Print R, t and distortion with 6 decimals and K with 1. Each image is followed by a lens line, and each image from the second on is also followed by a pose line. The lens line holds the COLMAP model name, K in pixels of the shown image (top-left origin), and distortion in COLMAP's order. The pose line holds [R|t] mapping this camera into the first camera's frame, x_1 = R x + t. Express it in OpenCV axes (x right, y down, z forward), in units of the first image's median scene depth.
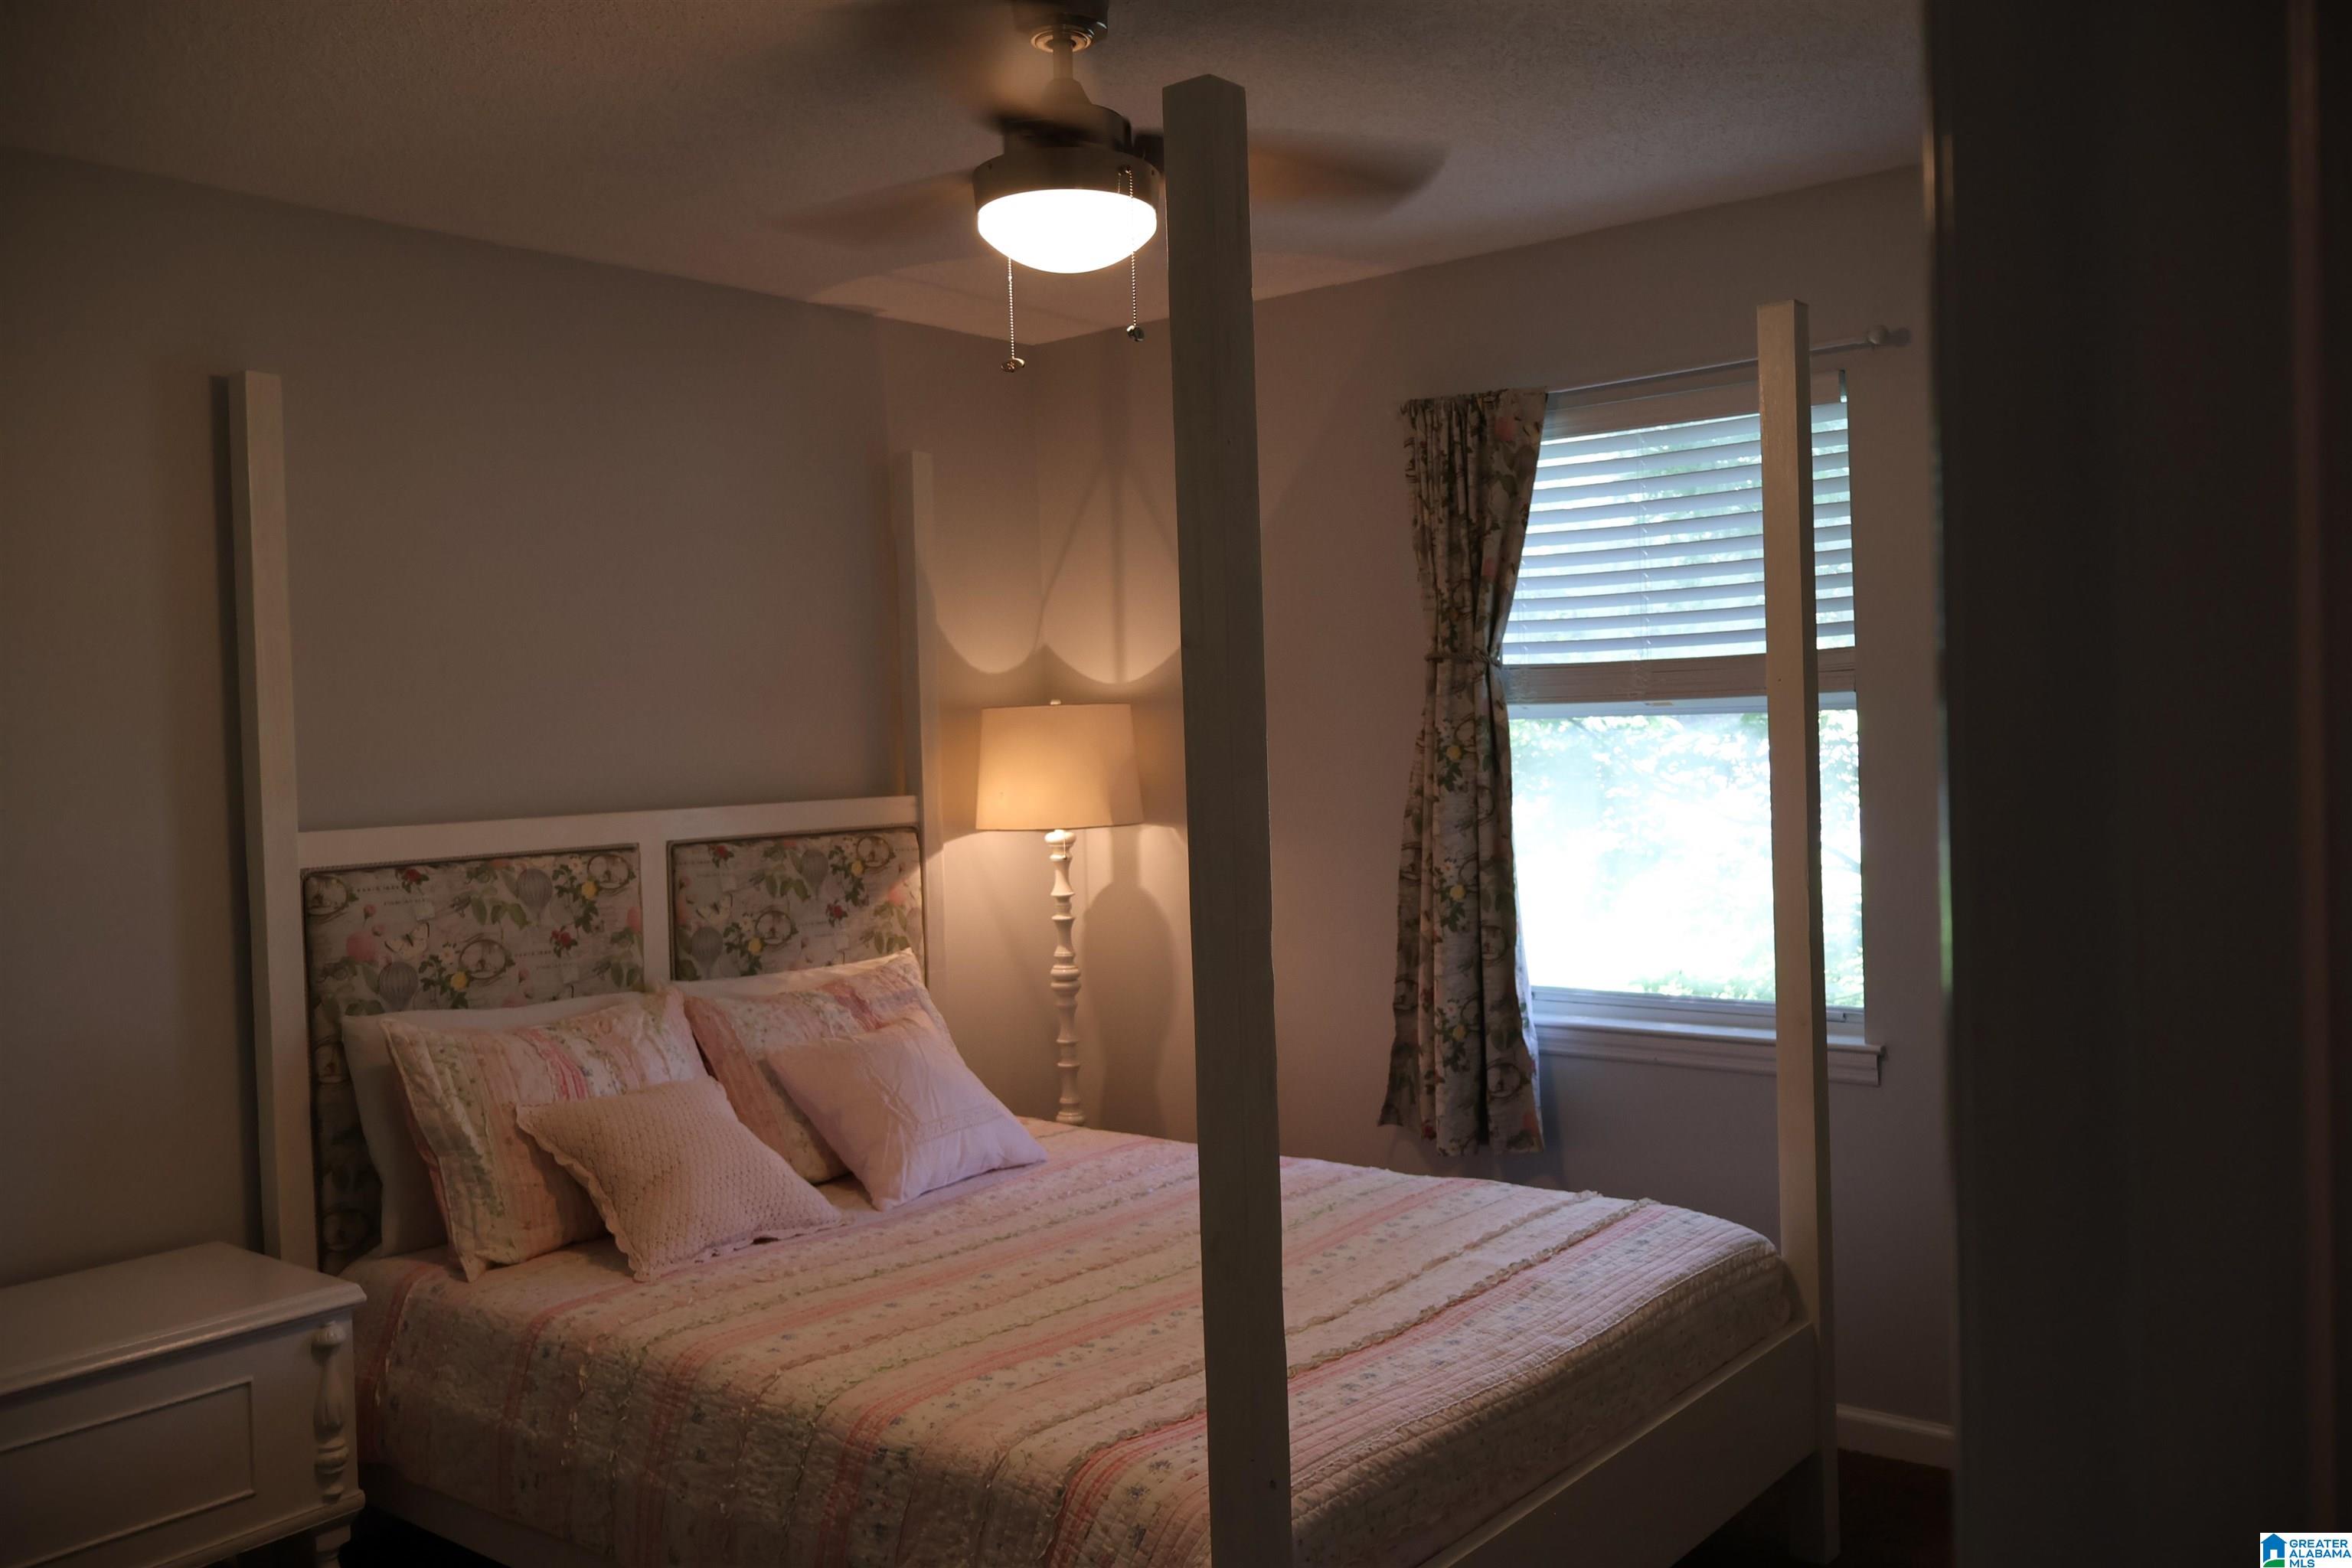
lens RADIAL K [[1886.1, 0, 1176.0], [0, 1886.1, 784.0], [0, 0, 1]] dist [-0.006431, 0.002457]
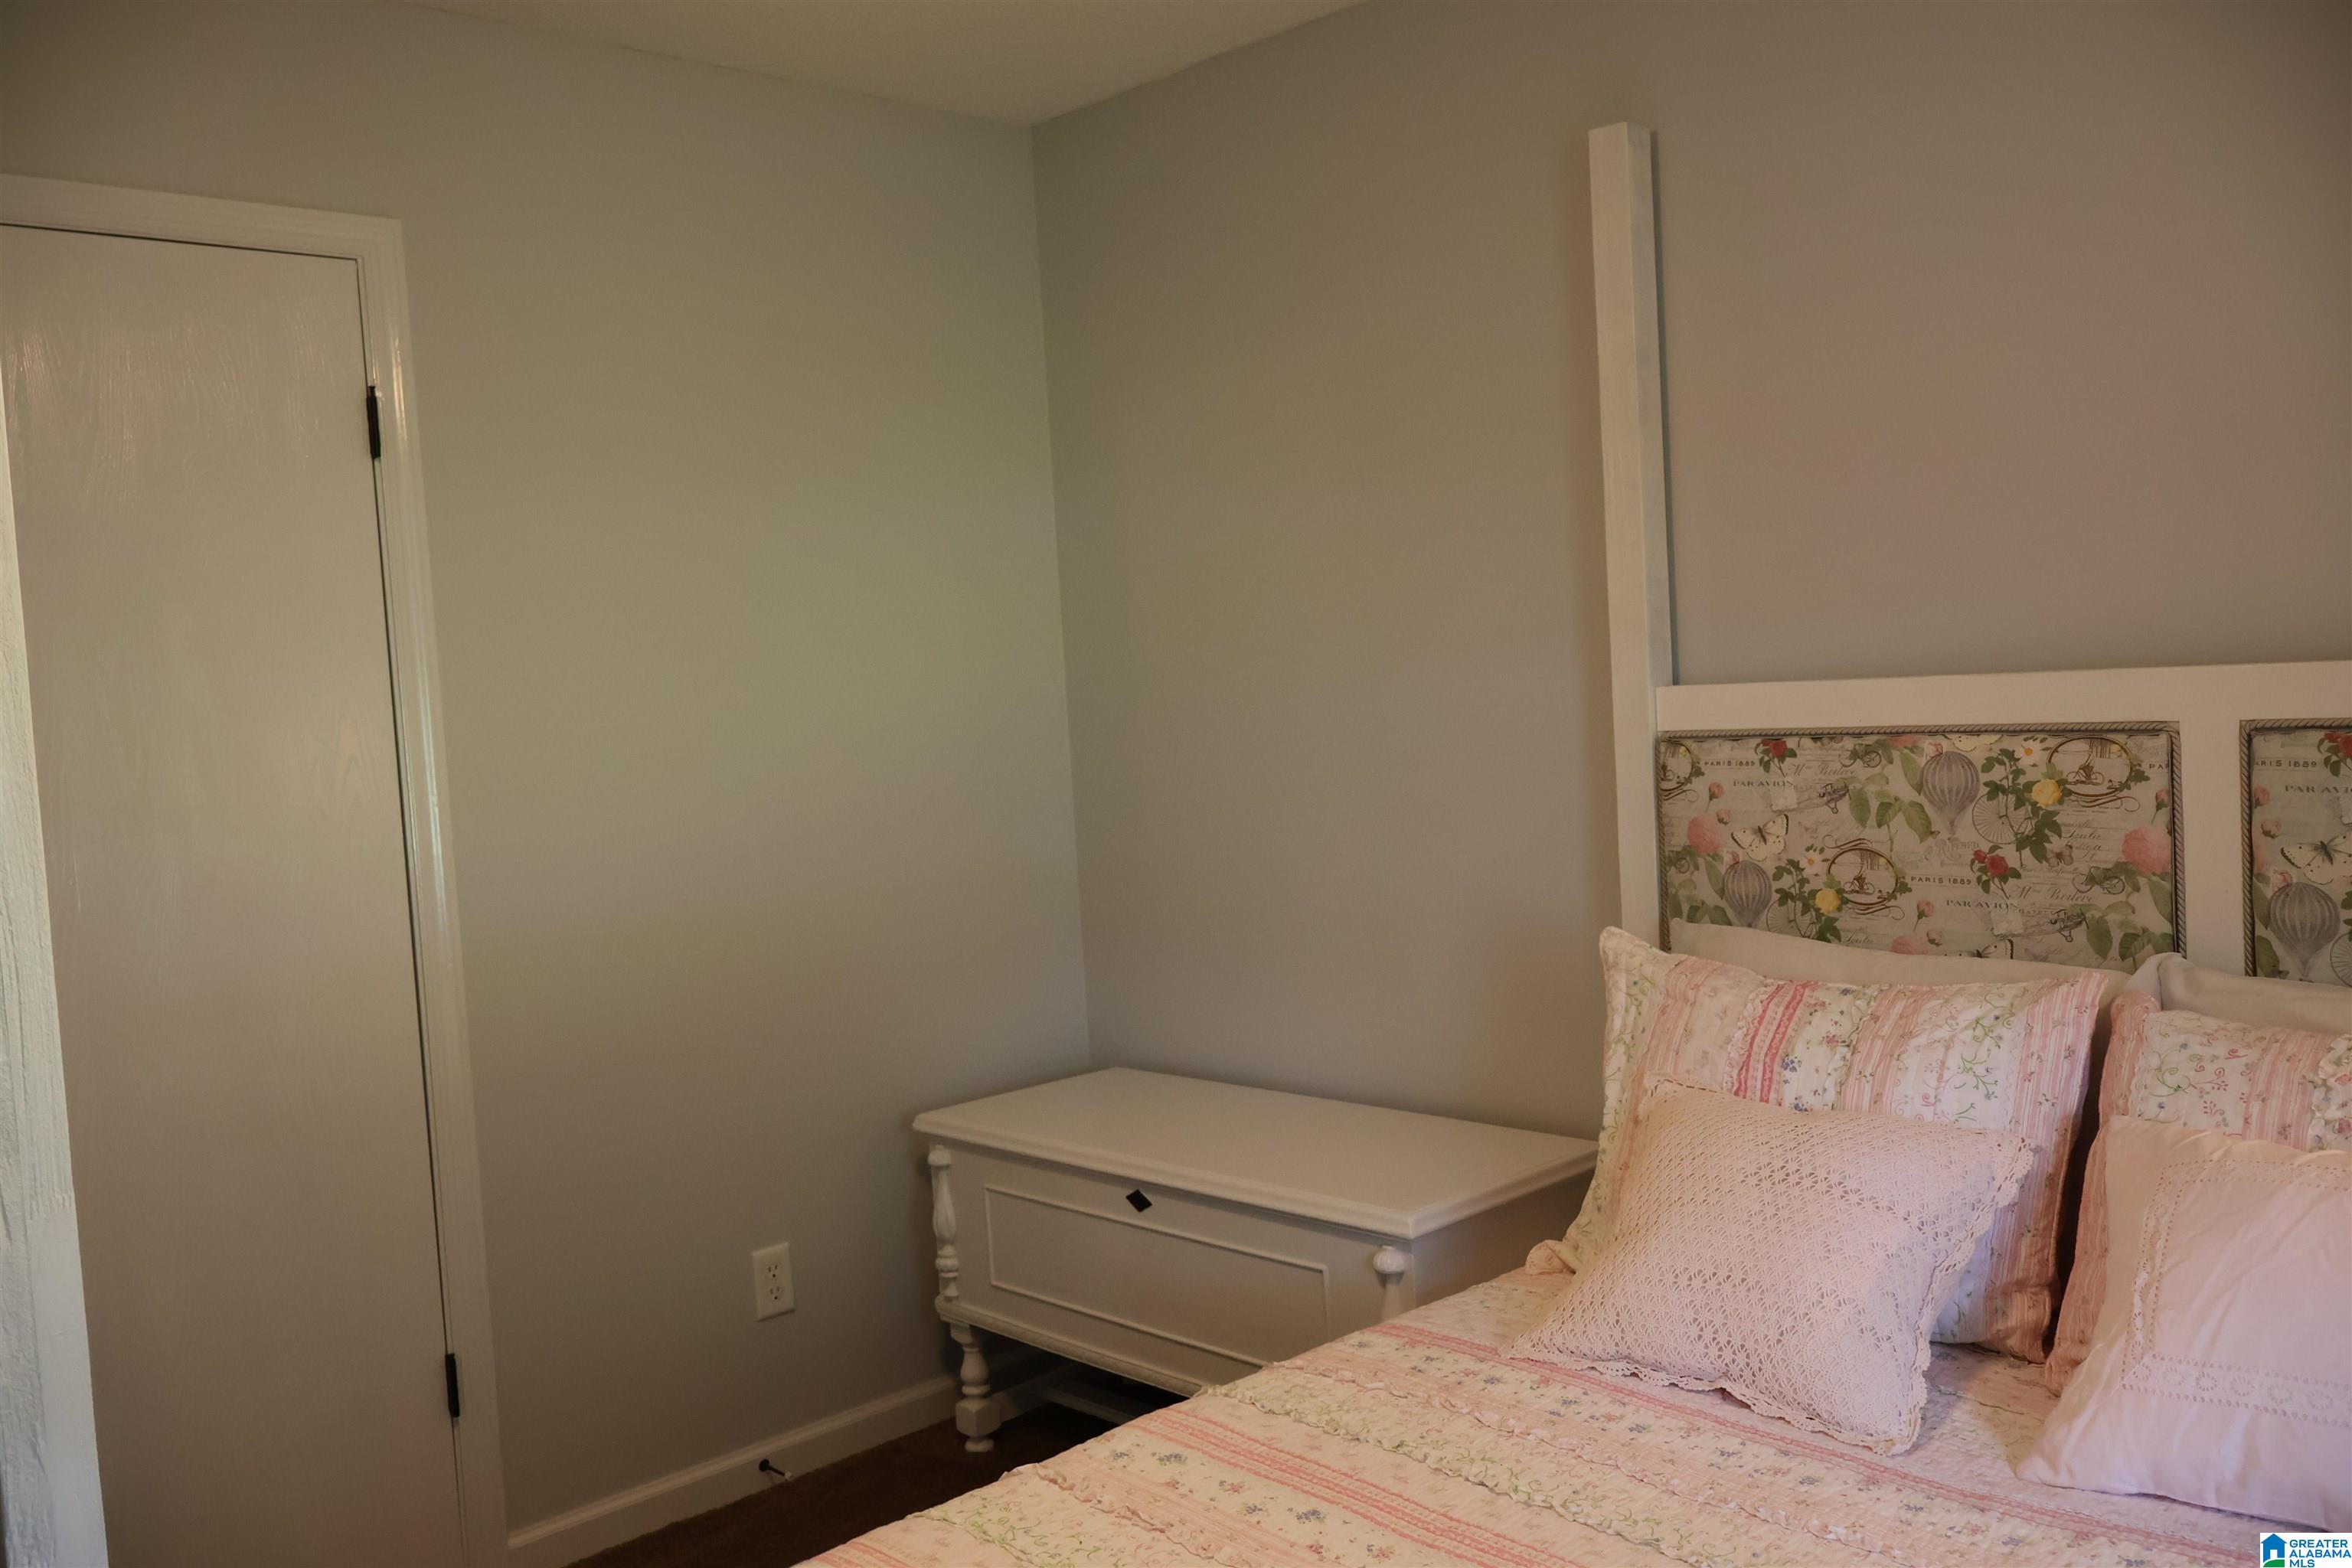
lens RADIAL K [[1886.1, 0, 1176.0], [0, 1886.1, 784.0], [0, 0, 1]] dist [-0.006431, 0.002457]
pose [[-0.078205, 0.089612, -0.992902, 0.342557], [0.023640, 0.995839, 0.088015, -0.008462], [0.996657, -0.016589, -0.079998, 0.802863]]
